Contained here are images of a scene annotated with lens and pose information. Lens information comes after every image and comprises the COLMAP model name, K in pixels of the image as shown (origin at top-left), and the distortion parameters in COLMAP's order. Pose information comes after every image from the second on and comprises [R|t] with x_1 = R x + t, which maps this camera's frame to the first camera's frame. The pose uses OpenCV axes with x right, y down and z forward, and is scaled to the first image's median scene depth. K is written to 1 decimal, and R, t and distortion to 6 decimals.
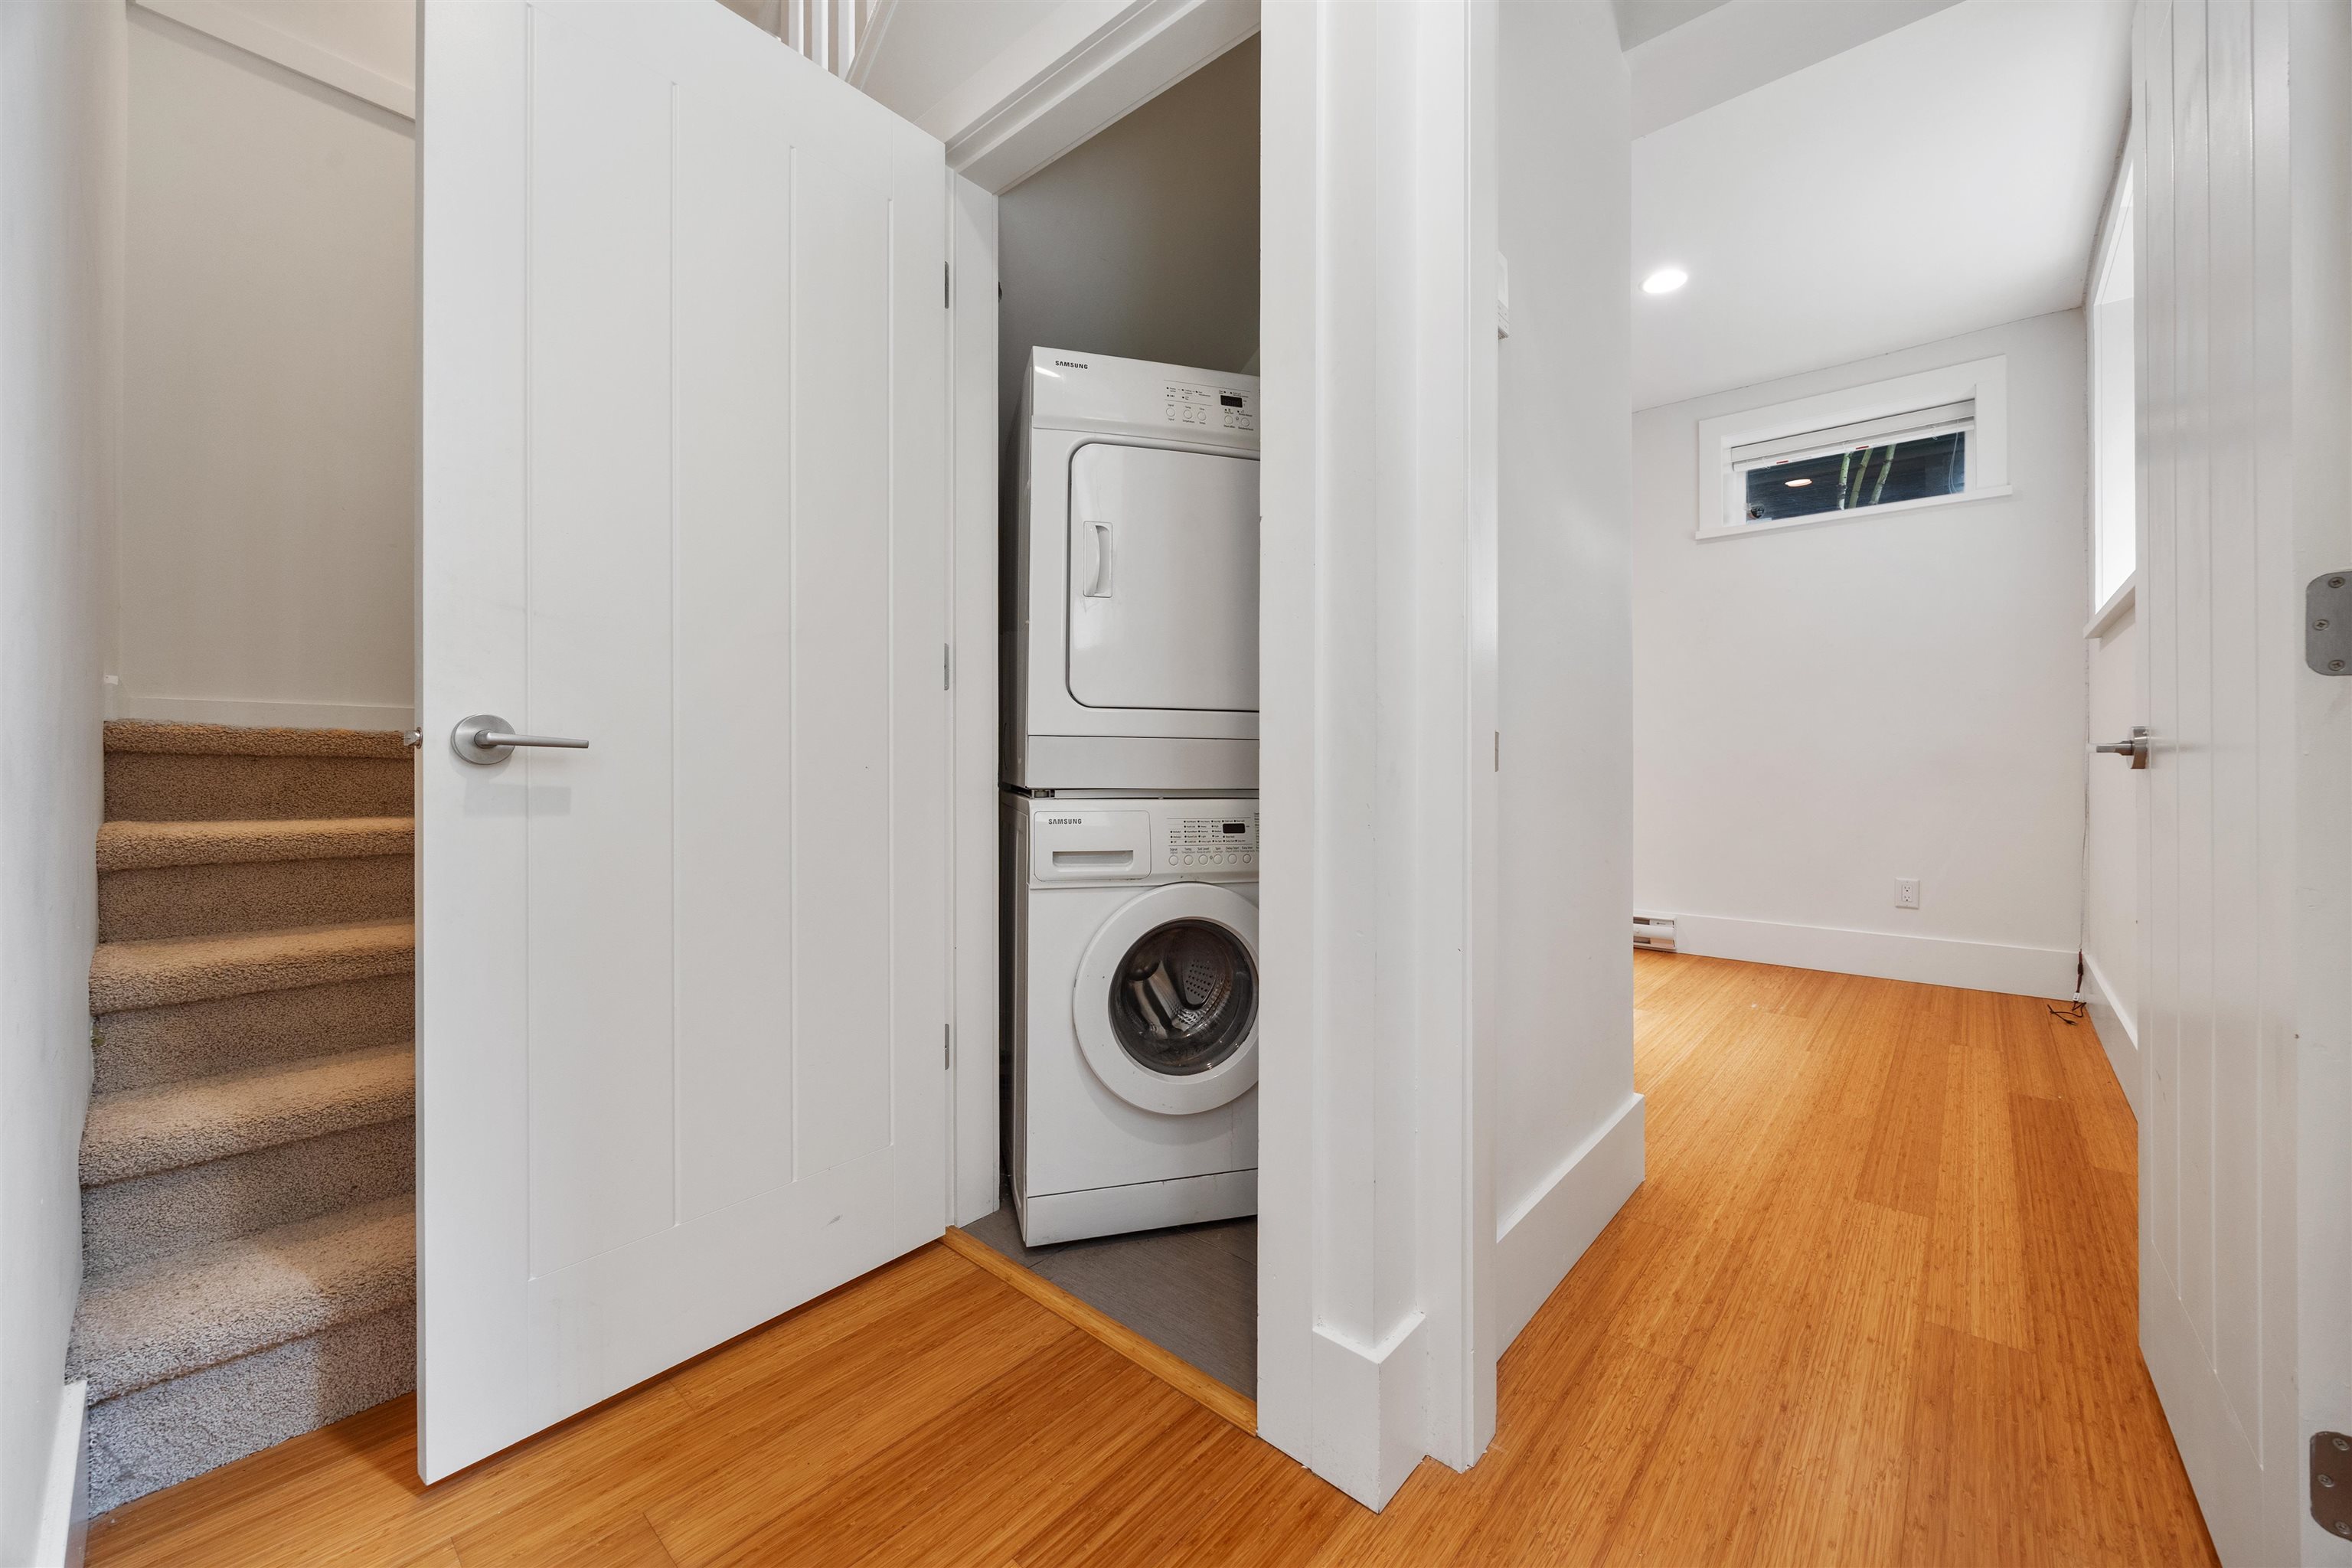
lens RADIAL K [[914.6, 0, 1176.6], [0, 914.6, 772.6], [0, 0, 1]] dist [-0.000234, 0.000876]
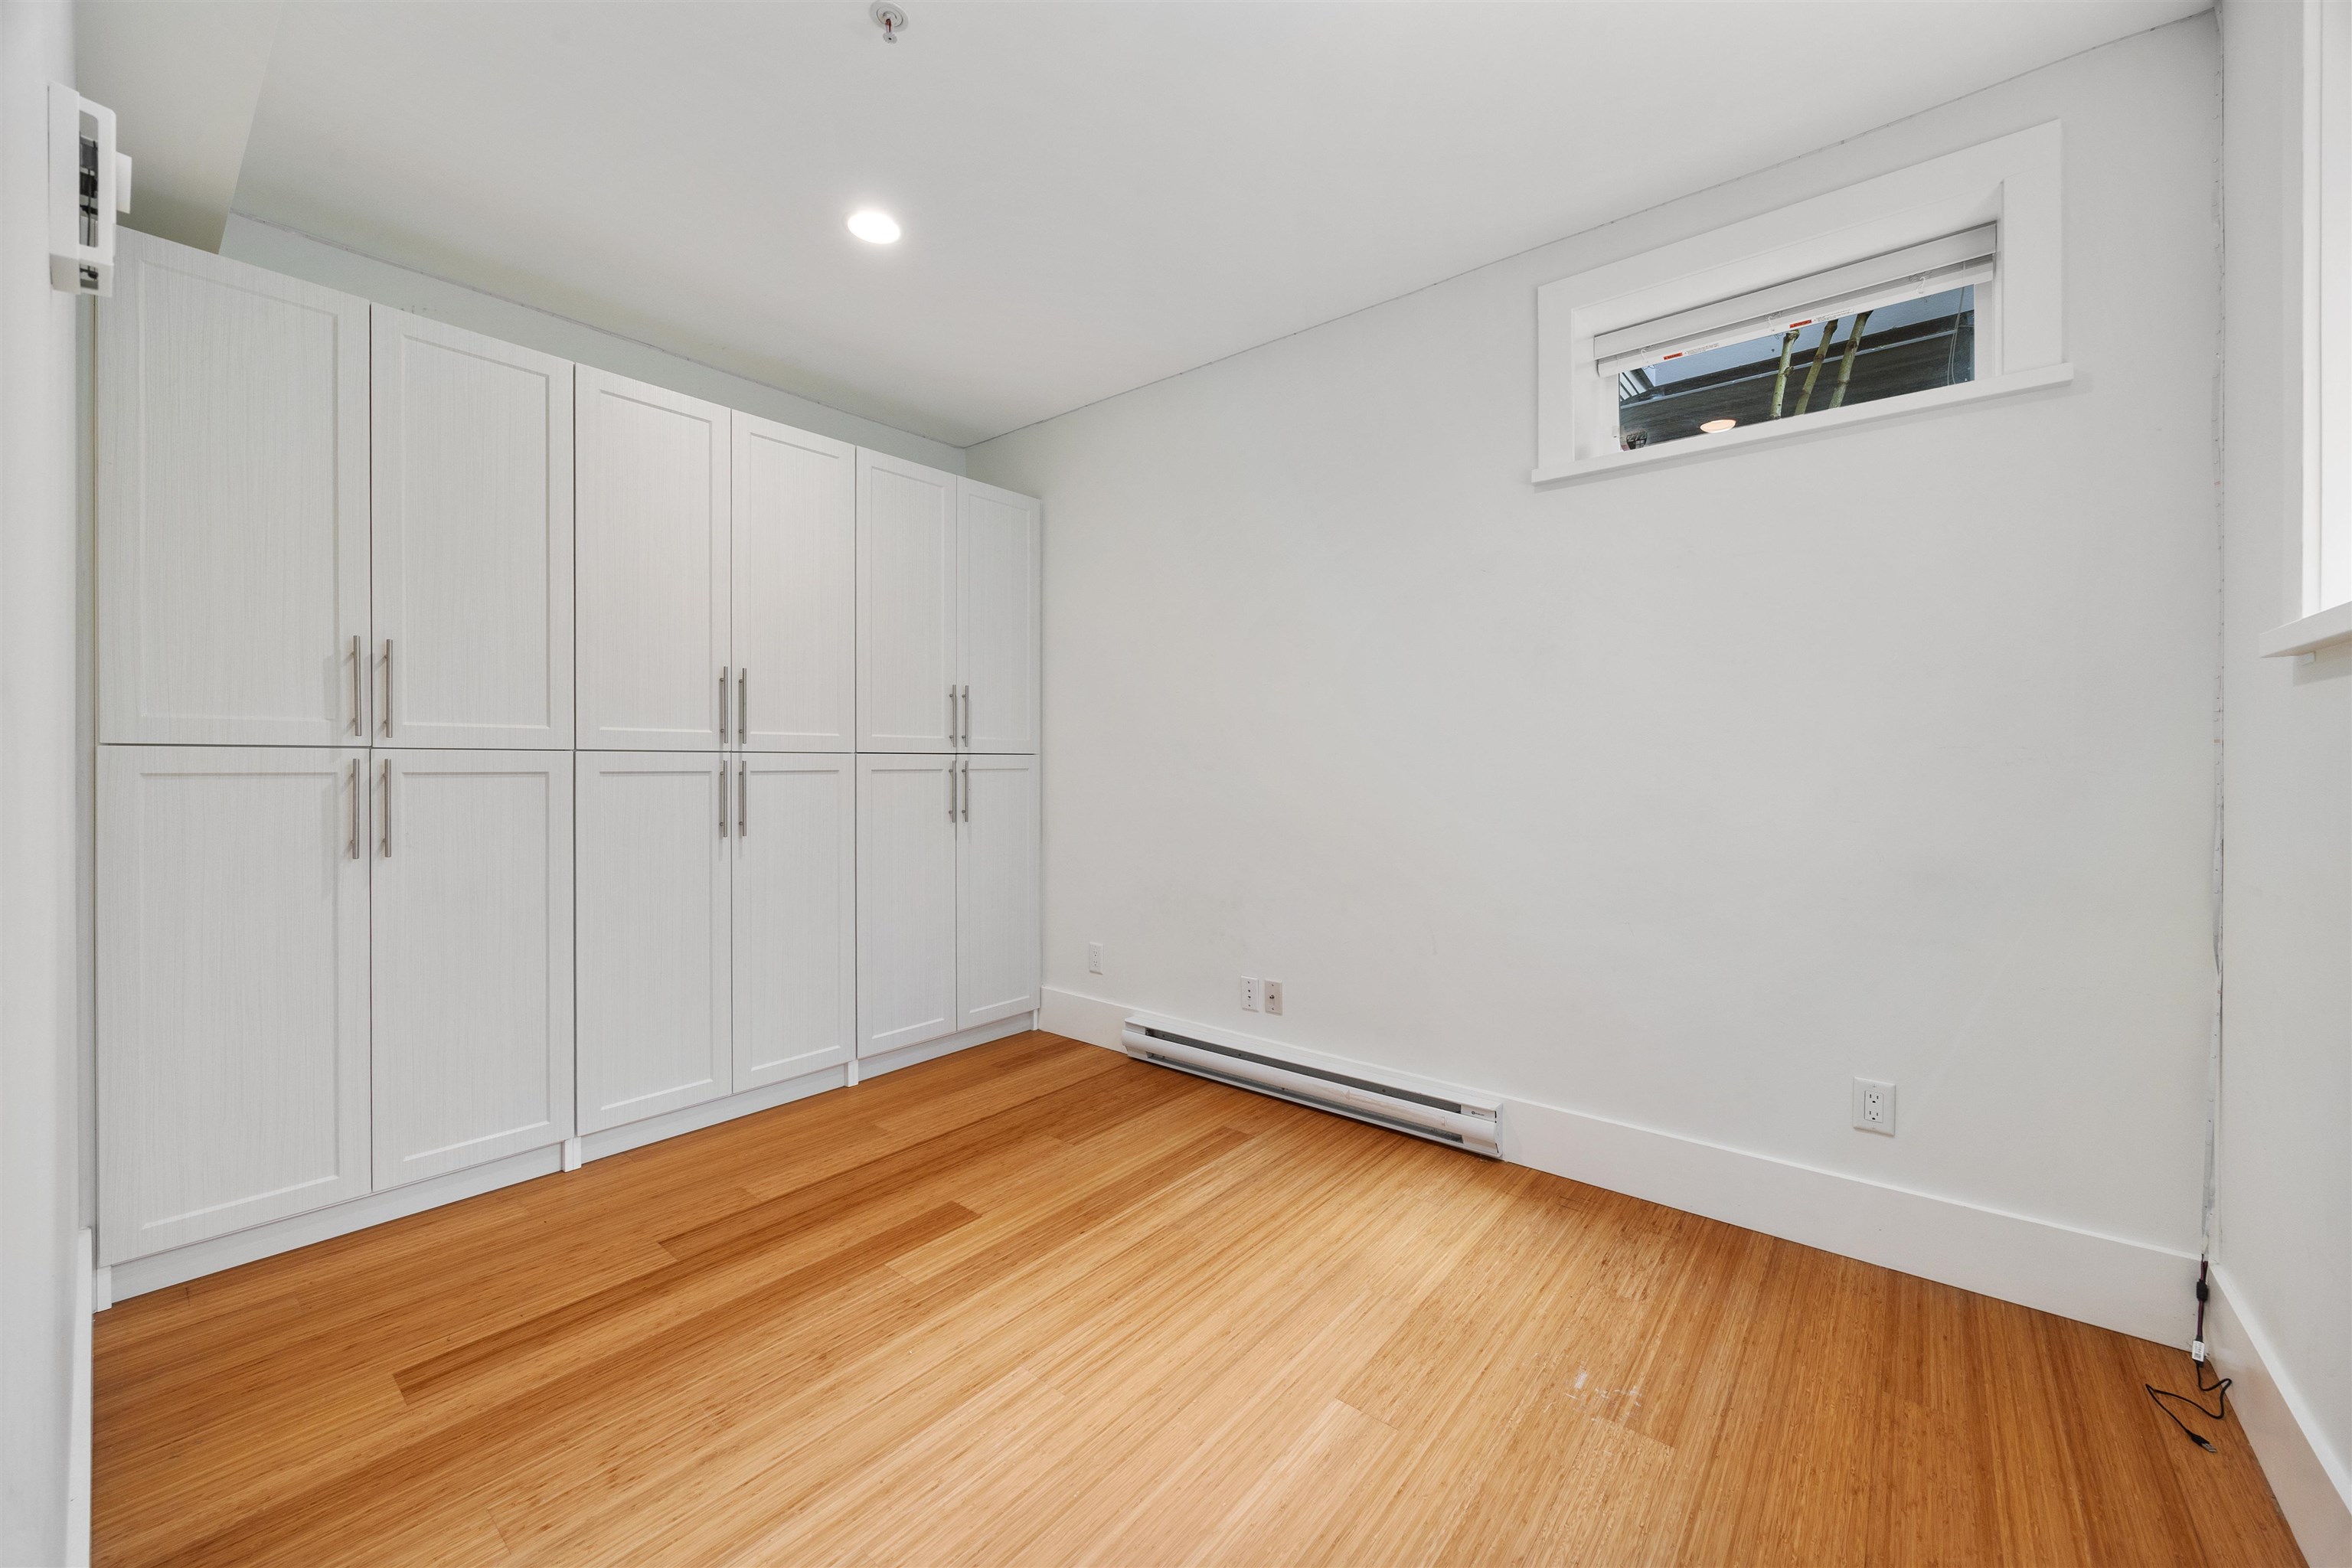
lens RADIAL K [[914.6, 0, 1171.0], [0, 914.6, 772.1], [0, 0, 1]] dist [-0.000234, 0.000876]
pose [[0.999536, 0.002841, 0.030317, 0.345991], [-0.002877, 0.999995, 0.001147, -0.071304], [-0.030314, -0.001234, 0.999540, 0.447813]]
